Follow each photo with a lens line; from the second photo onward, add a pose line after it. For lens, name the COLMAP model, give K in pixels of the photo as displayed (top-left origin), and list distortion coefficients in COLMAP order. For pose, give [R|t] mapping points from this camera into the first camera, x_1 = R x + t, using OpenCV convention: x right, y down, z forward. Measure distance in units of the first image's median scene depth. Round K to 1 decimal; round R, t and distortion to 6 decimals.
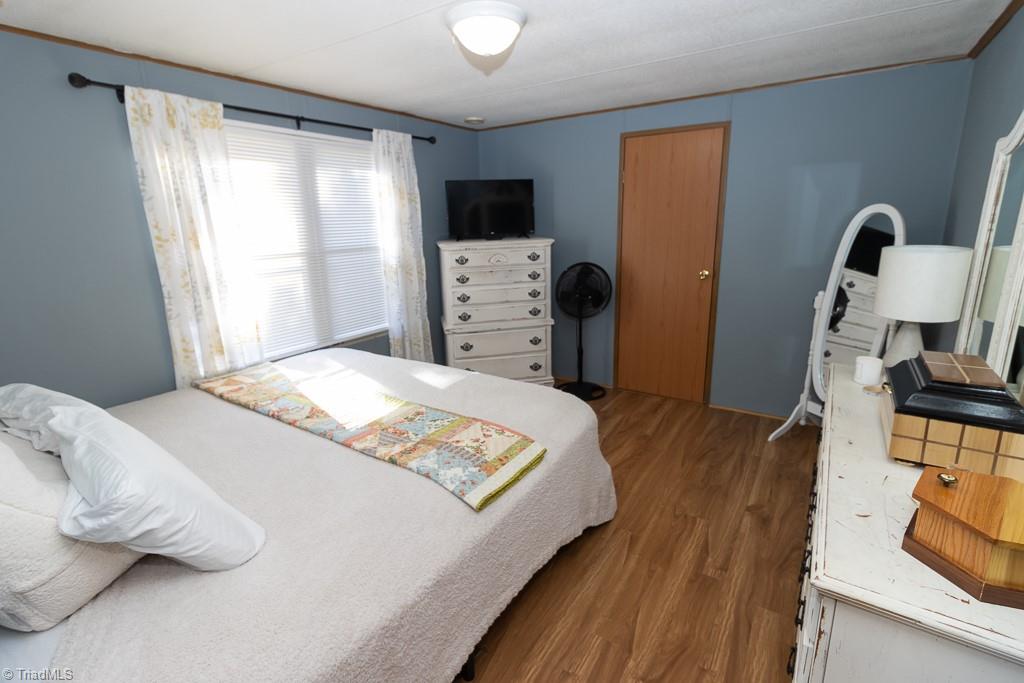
lens RADIAL K [[469.0, 0, 513.2], [0, 469.0, 325.2], [0, 0, 1]] dist [-0.000261, -0.001456]
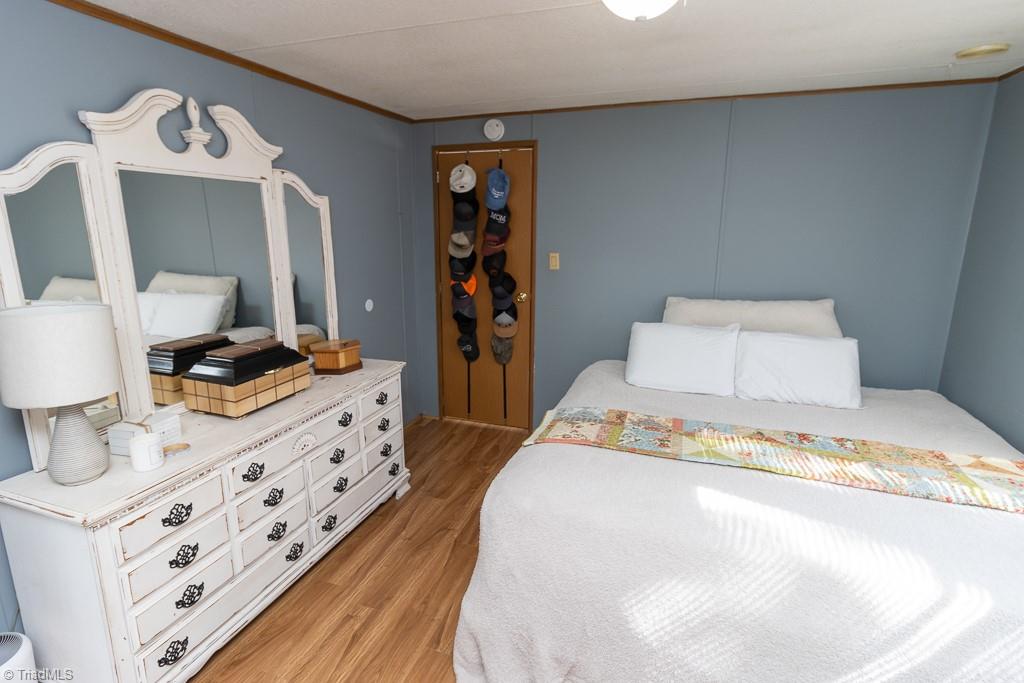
lens RADIAL K [[469.0, 0, 513.2], [0, 469.0, 325.2], [0, 0, 1]] dist [-0.000261, -0.001456]
pose [[-0.968156, 0.073086, -0.239441, 0.330174], [-0.035738, 0.906293, 0.421137, -0.458129], [0.247783, 0.416283, -0.874821, 1.788630]]
